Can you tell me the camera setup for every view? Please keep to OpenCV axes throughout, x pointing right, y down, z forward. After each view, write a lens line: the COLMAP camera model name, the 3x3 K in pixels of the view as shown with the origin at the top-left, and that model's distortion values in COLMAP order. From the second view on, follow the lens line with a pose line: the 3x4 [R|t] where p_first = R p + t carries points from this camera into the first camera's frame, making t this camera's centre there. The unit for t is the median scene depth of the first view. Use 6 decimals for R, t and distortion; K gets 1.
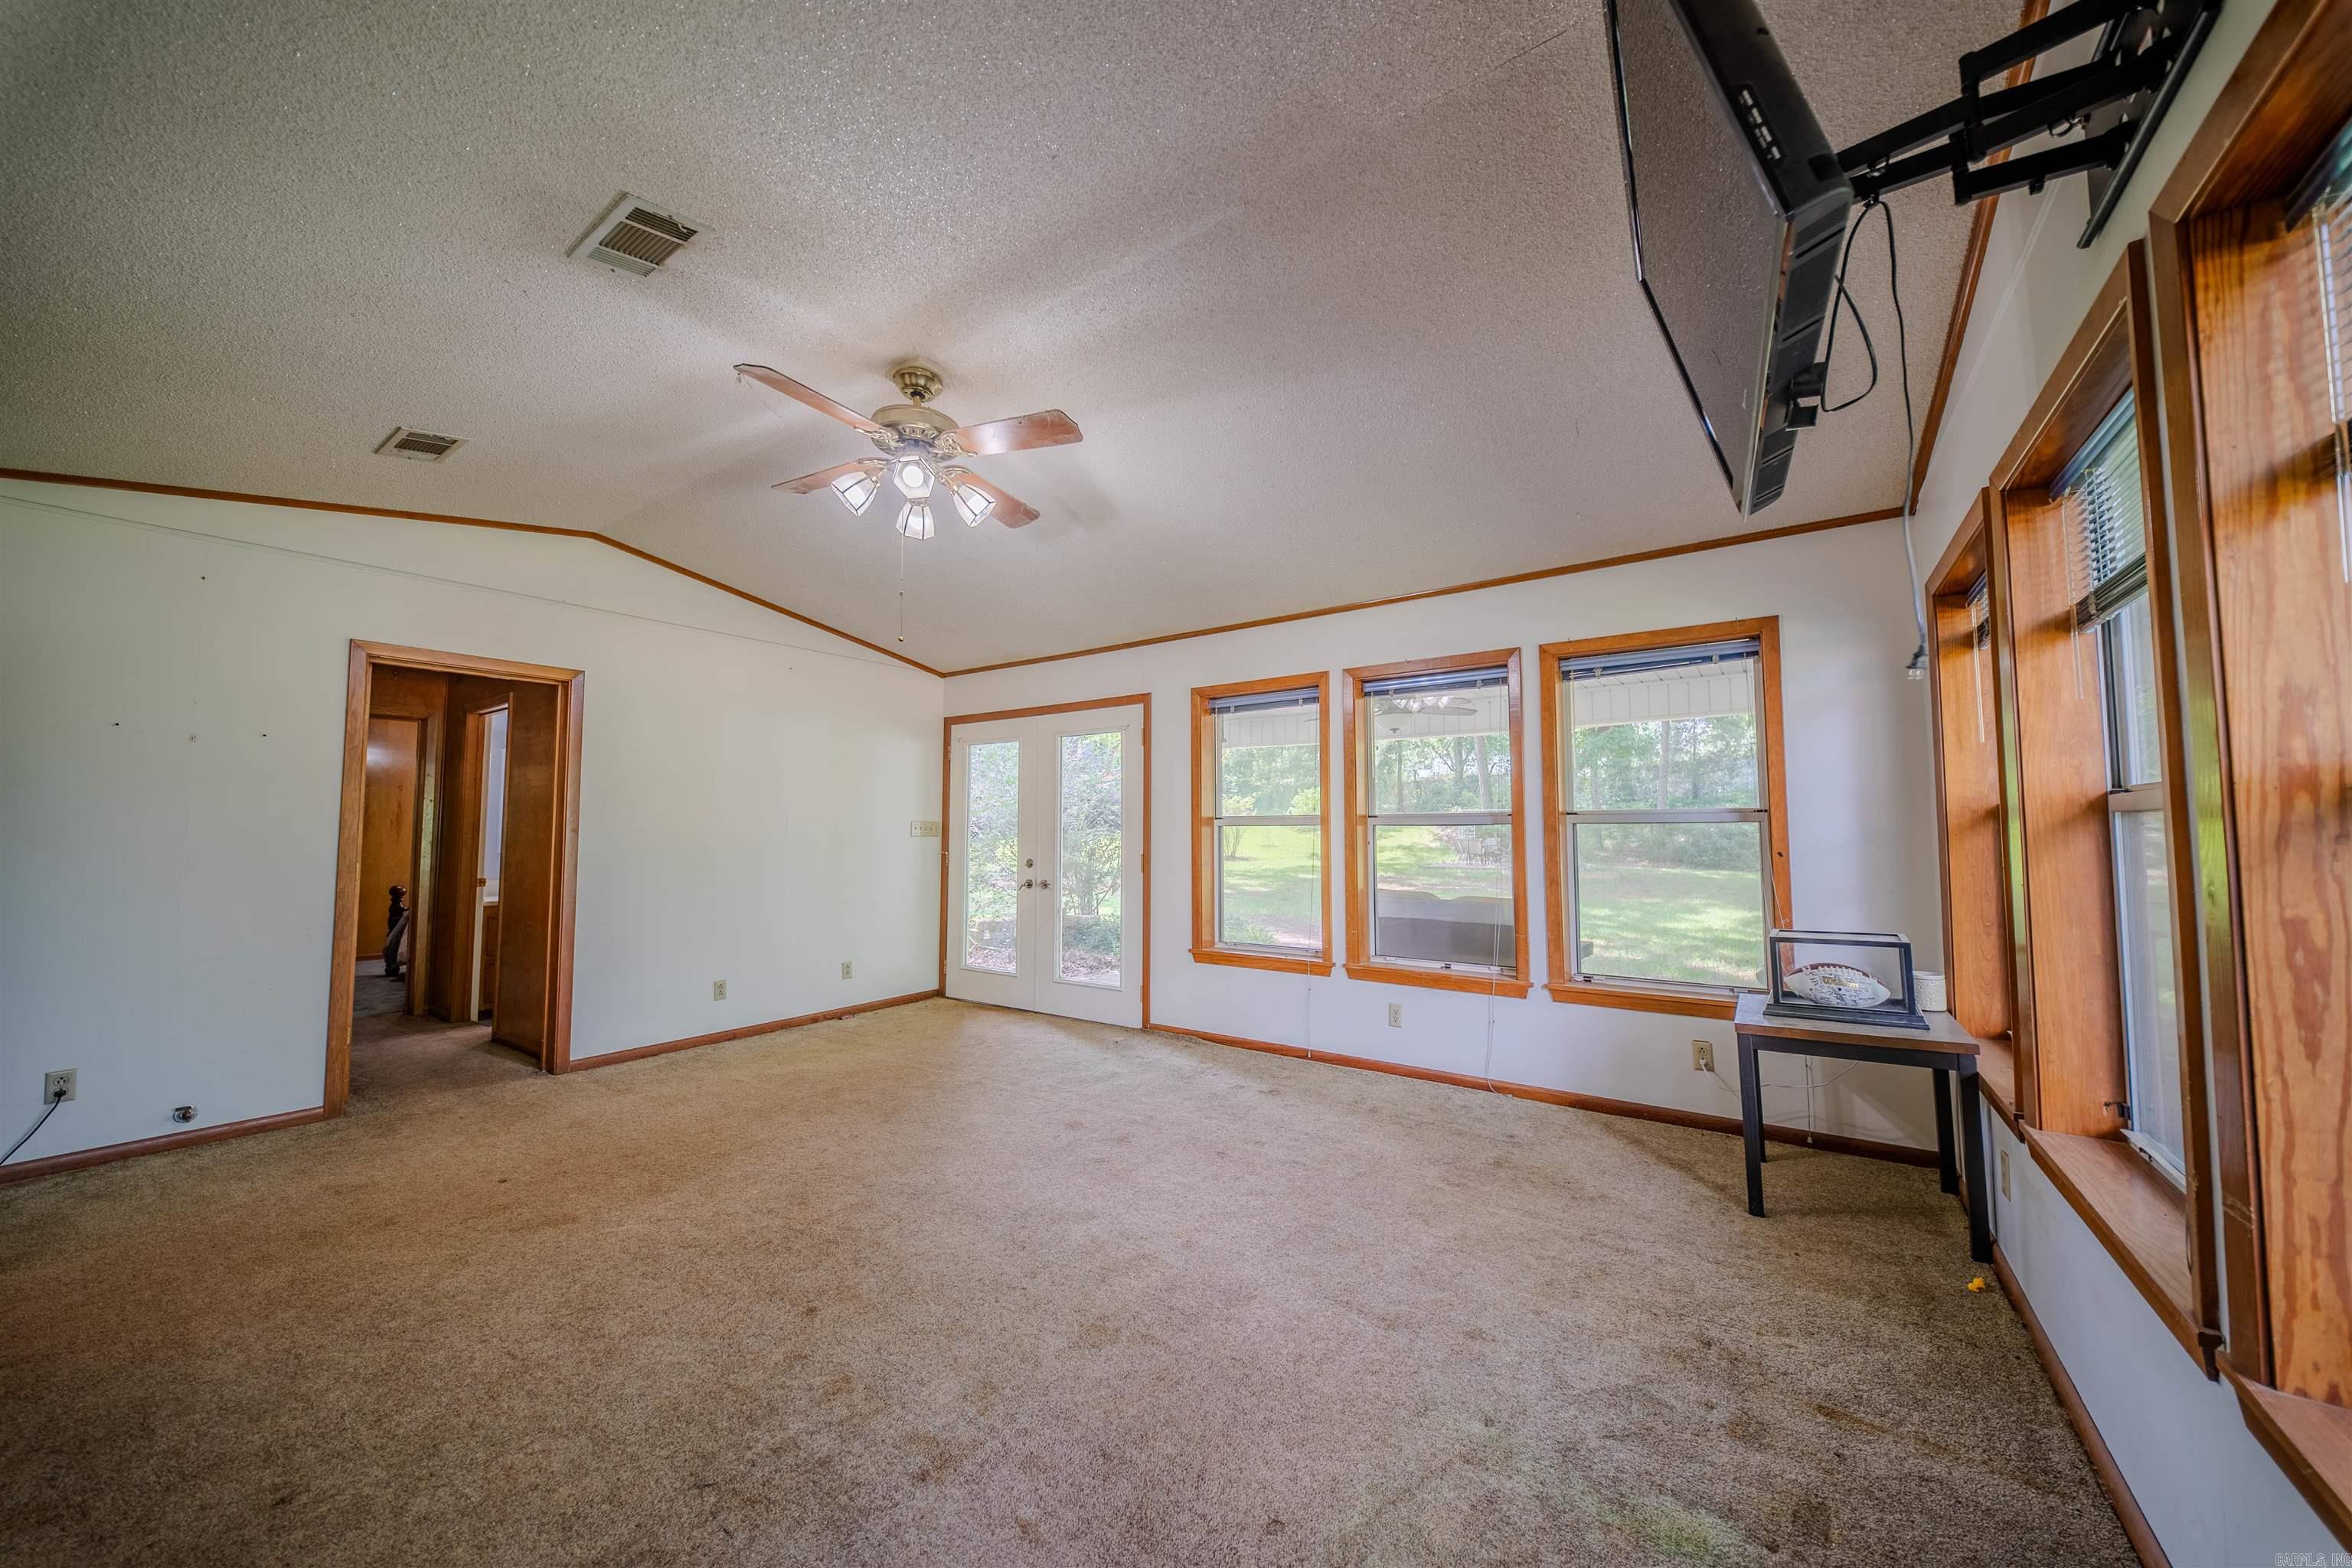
lens RADIAL K [[832.9, 0, 1178.7], [0, 832.9, 779.5], [0, 0, 1]] dist [0.001335, -0.002555]
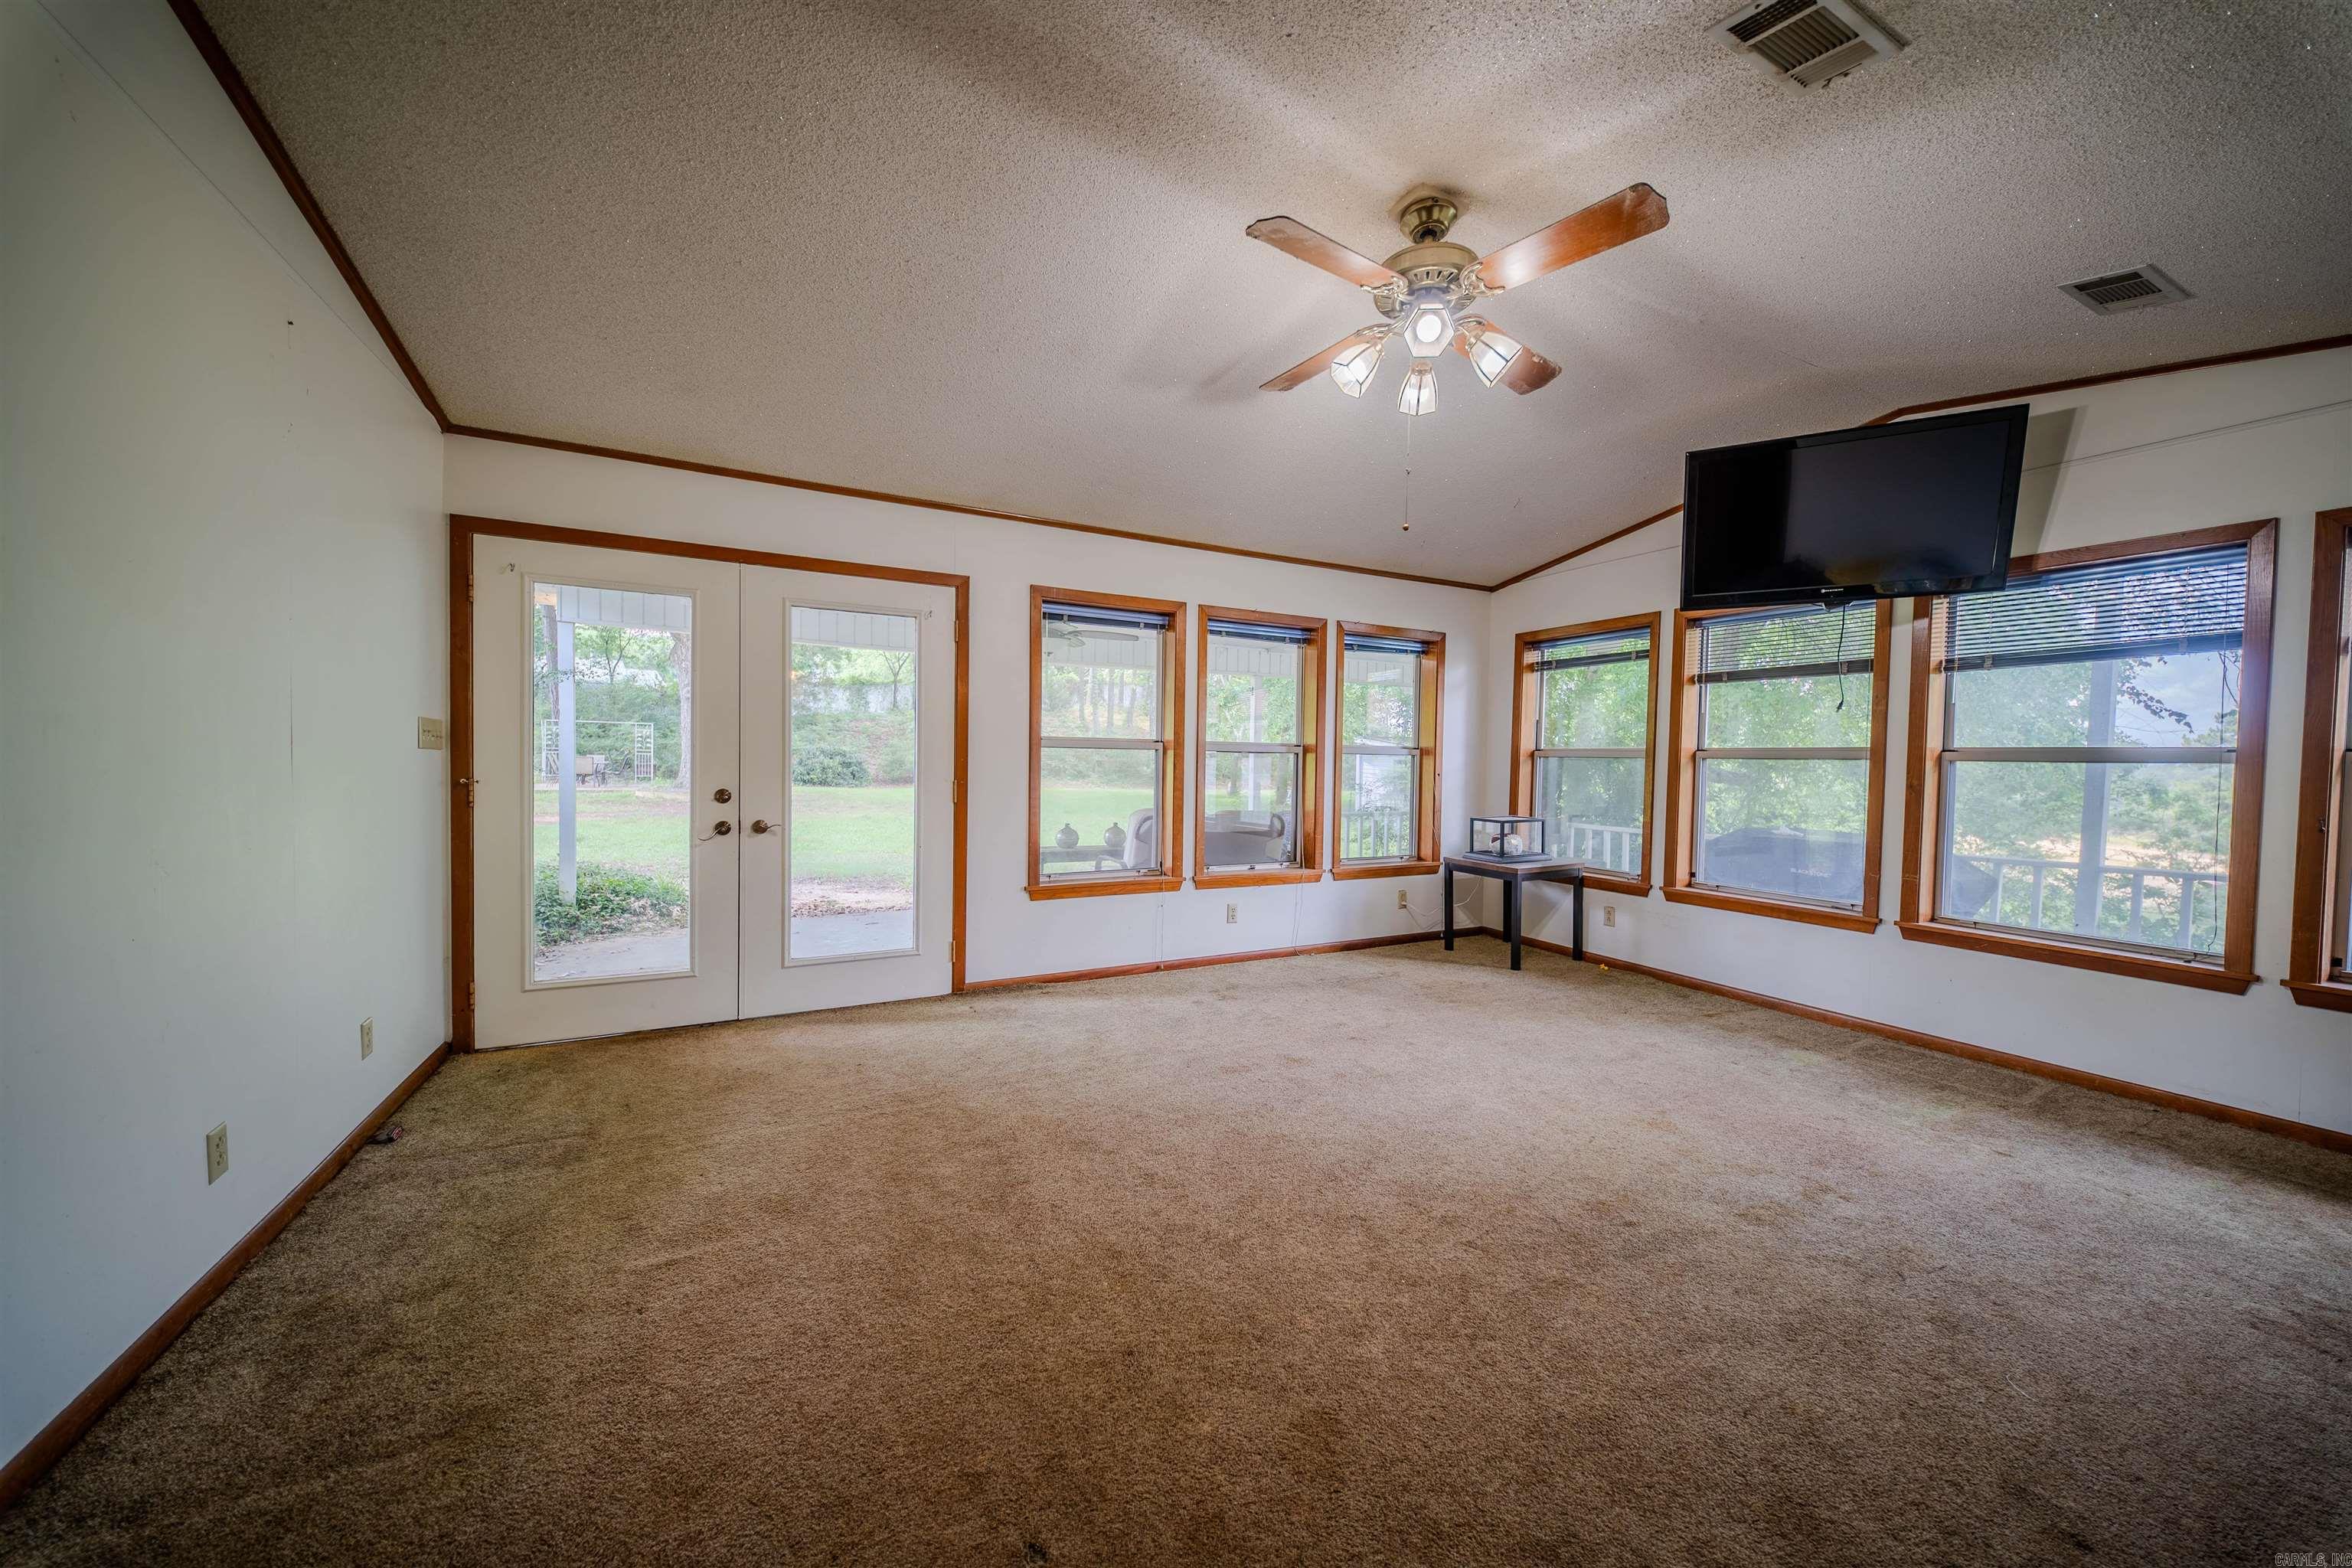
lens RADIAL K [[832.9, 0, 1179.3], [0, 832.9, 790.3], [0, 0, 1]] dist [0.001335, -0.002555]
pose [[0.452999, -0.022501, 0.891227, -0.772114], [-0.076319, 0.995033, 0.063914, 0.037794], [-0.888238, -0.096970, 0.449032, 0.523844]]
